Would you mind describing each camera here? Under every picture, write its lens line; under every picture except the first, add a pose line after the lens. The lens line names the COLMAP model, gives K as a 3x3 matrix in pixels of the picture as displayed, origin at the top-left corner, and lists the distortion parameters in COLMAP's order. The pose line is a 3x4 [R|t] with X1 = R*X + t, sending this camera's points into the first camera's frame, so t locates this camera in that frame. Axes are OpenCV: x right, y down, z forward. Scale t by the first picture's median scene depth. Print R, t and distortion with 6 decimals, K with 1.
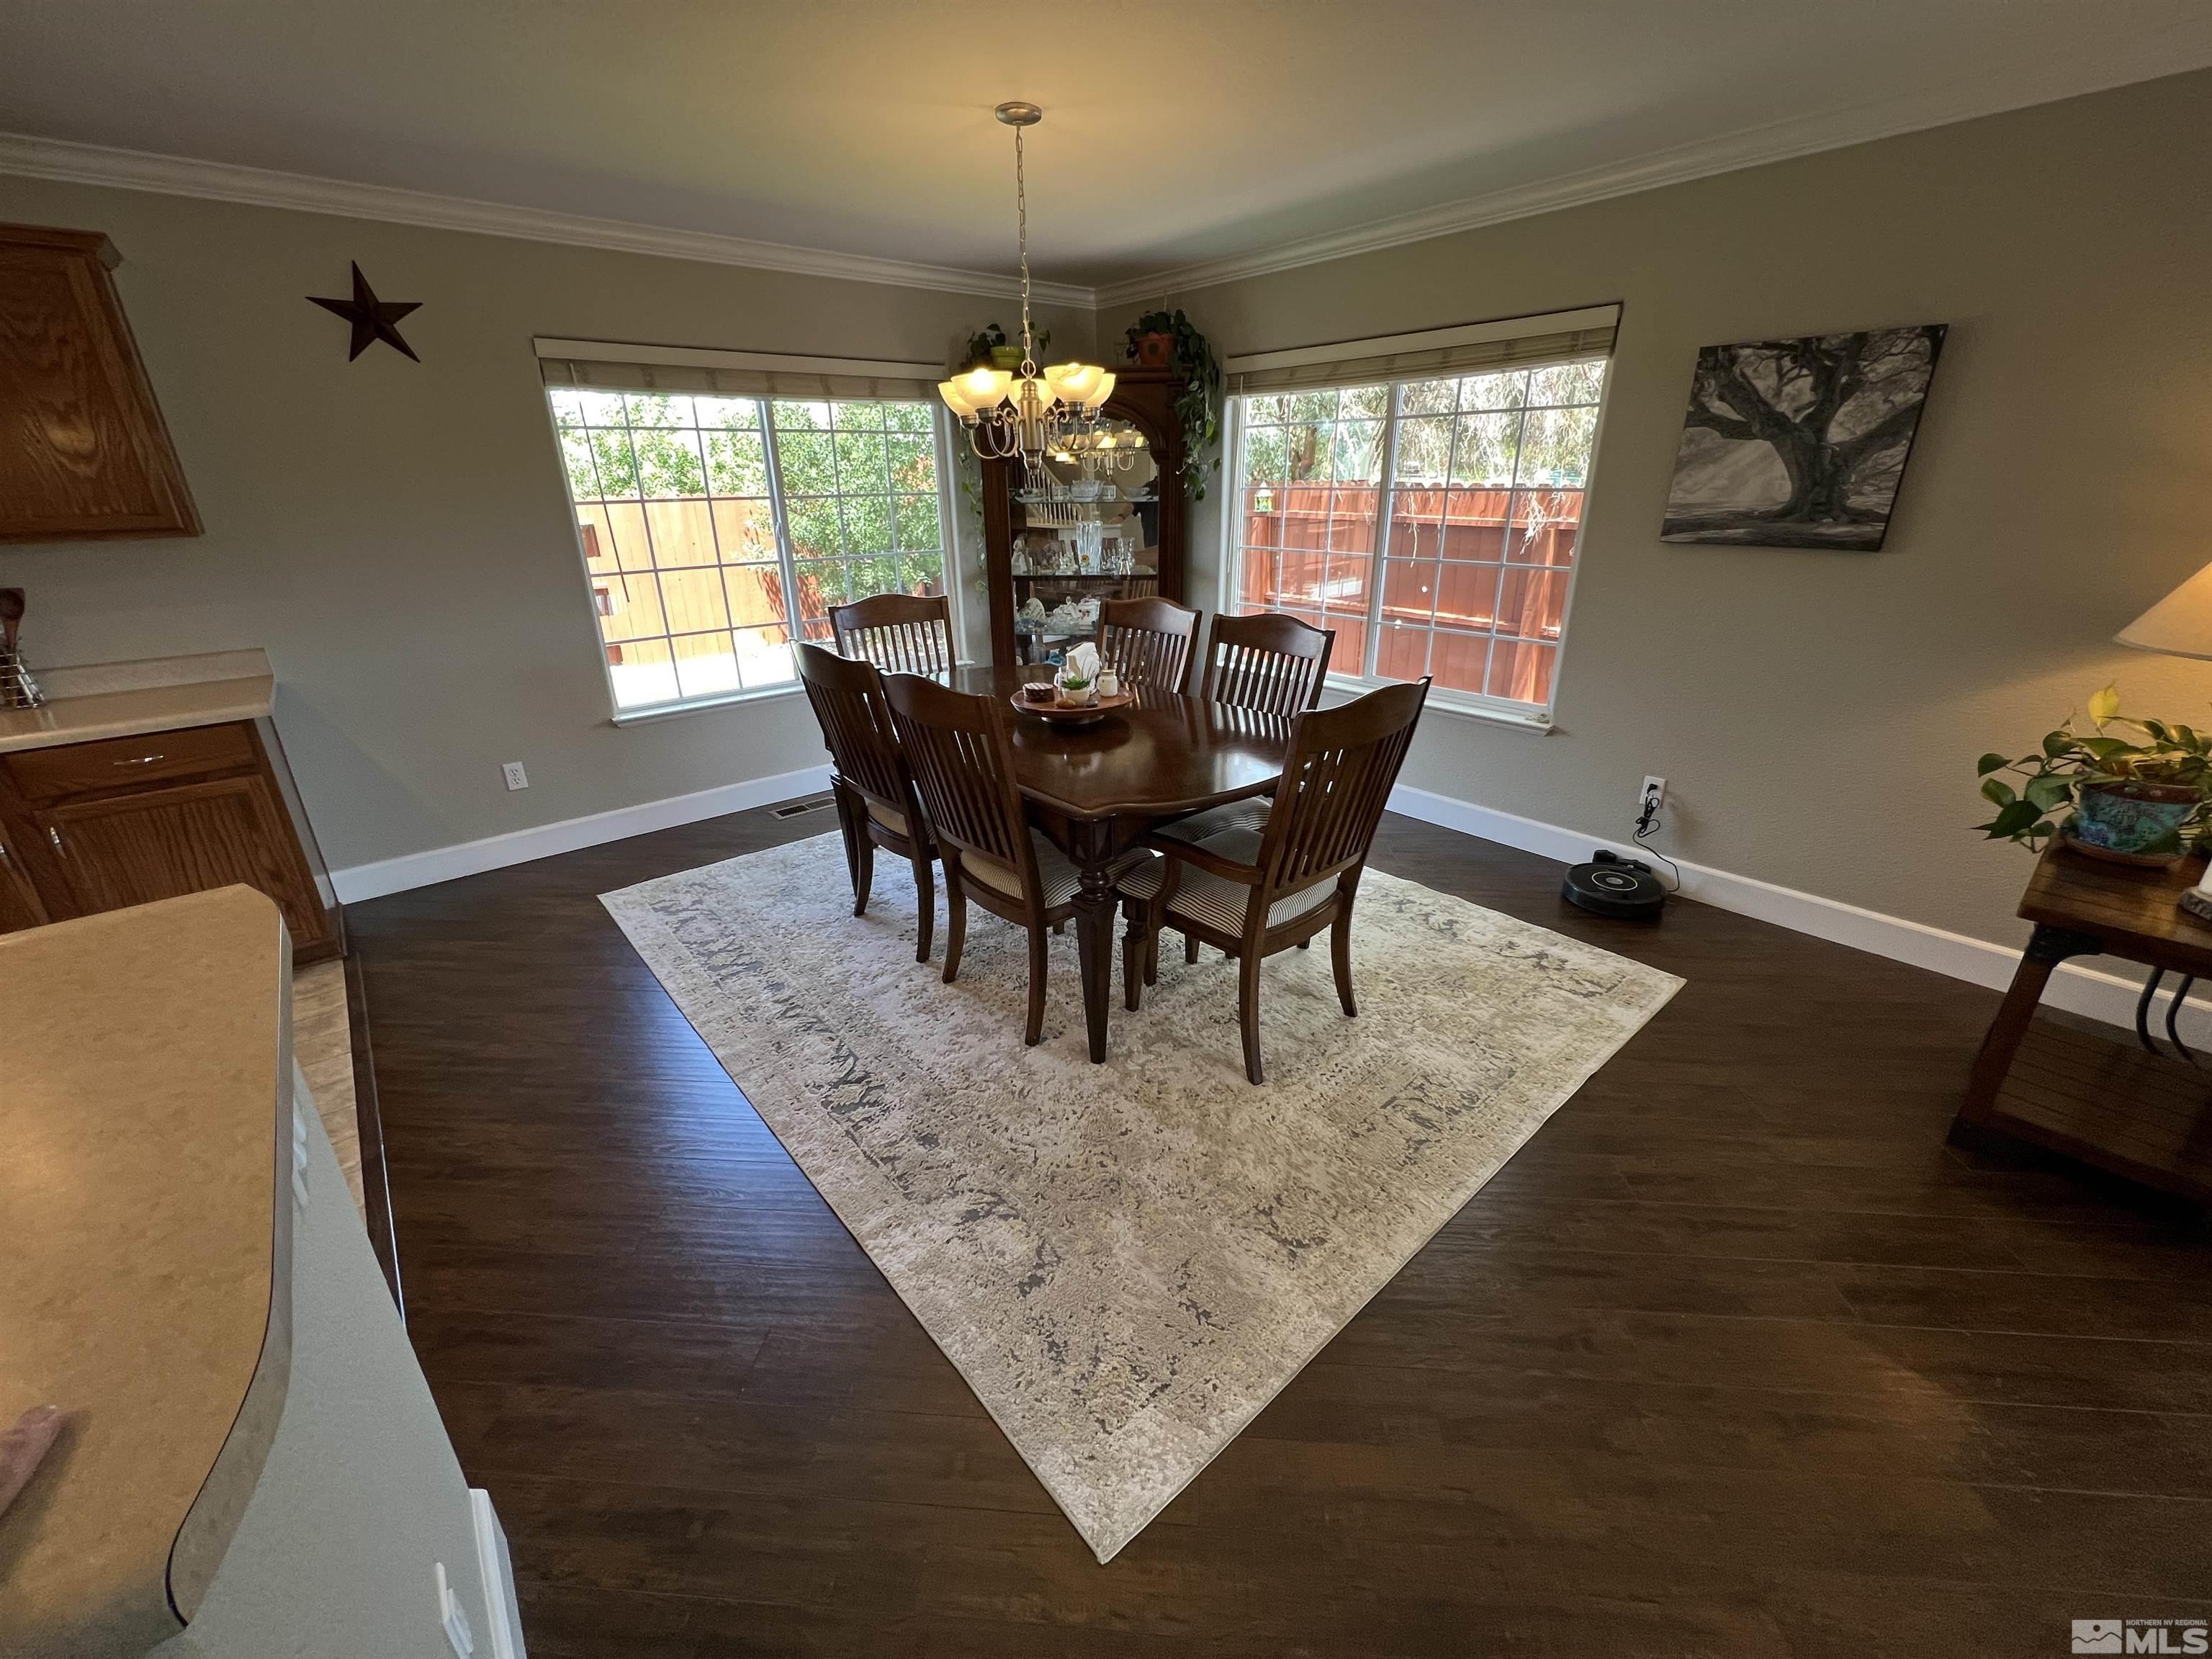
lens RADIAL K [[889.7, 0, 1106.0], [0, 889.7, 829.5], [0, 0, 1]] dist [-0.000382, -0.000009]
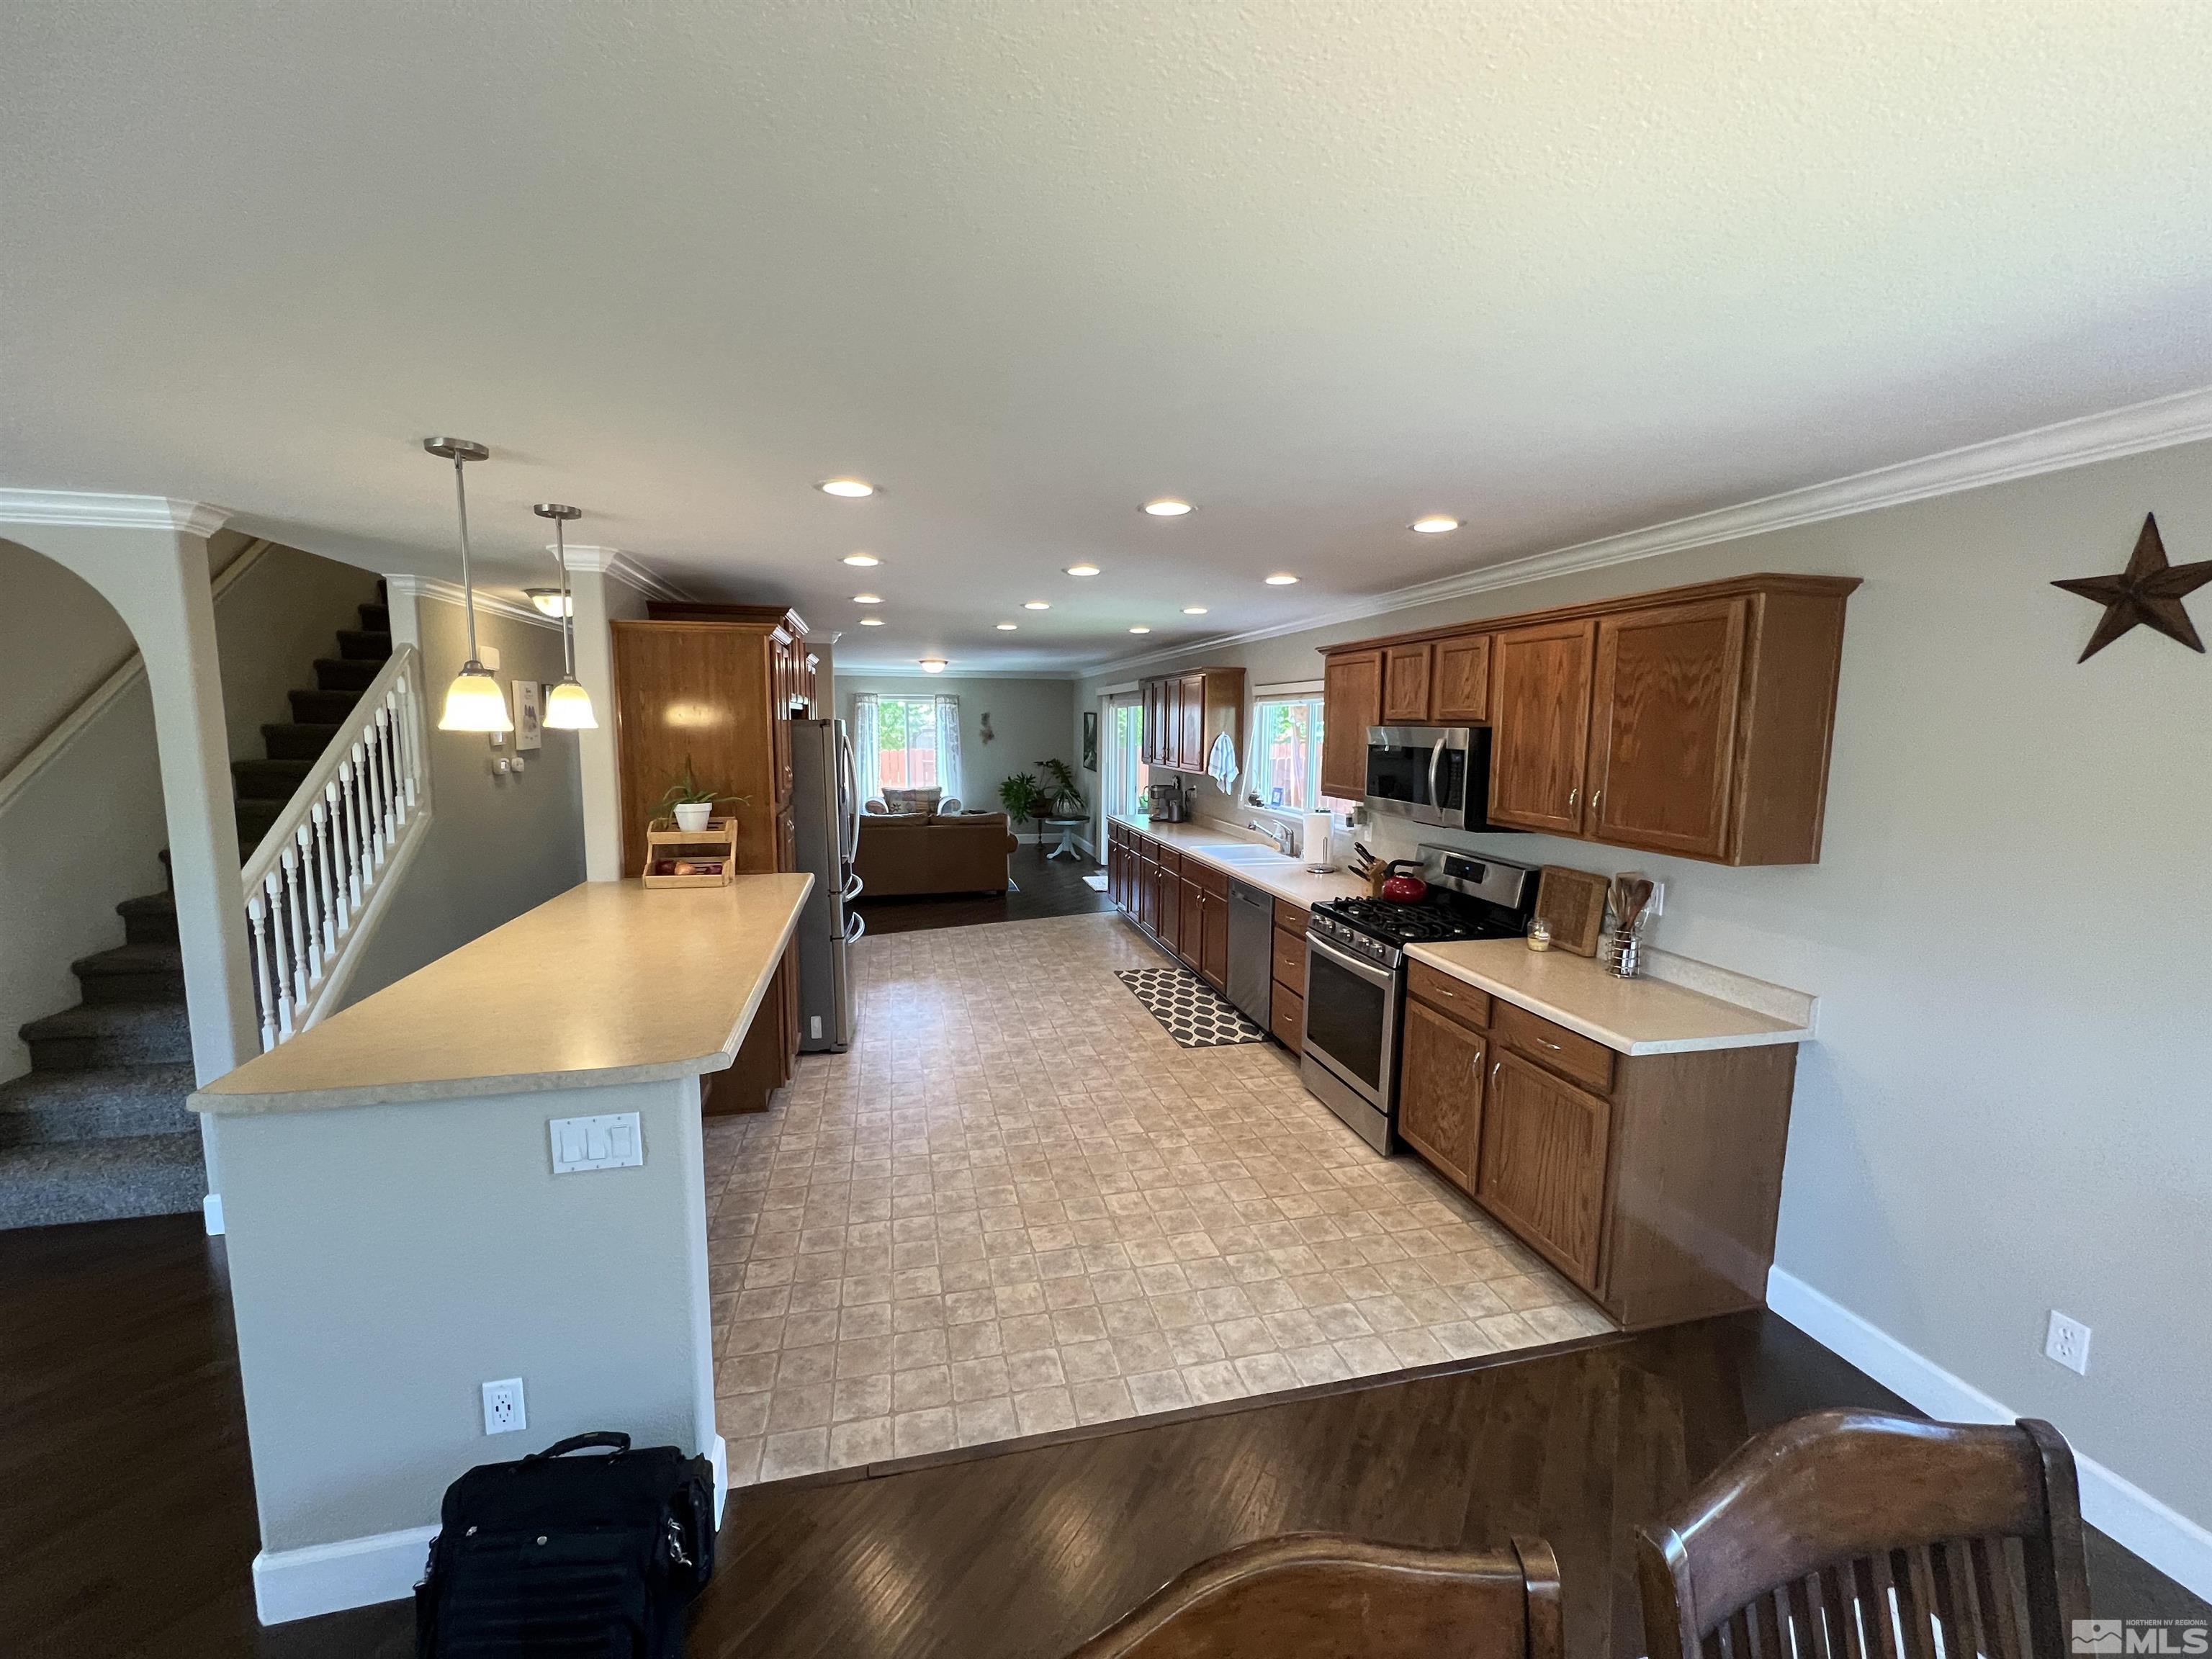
lens RADIAL K [[889.7, 0, 1106.0], [0, 889.7, 829.5], [0, 0, 1]] dist [-0.000382, -0.000009]
pose [[-0.455171, 0.119297, -0.882376, 0.060457], [-0.322953, 0.901383, 0.288460, -0.380342], [0.829772, 0.416265, -0.371756, 0.717681]]
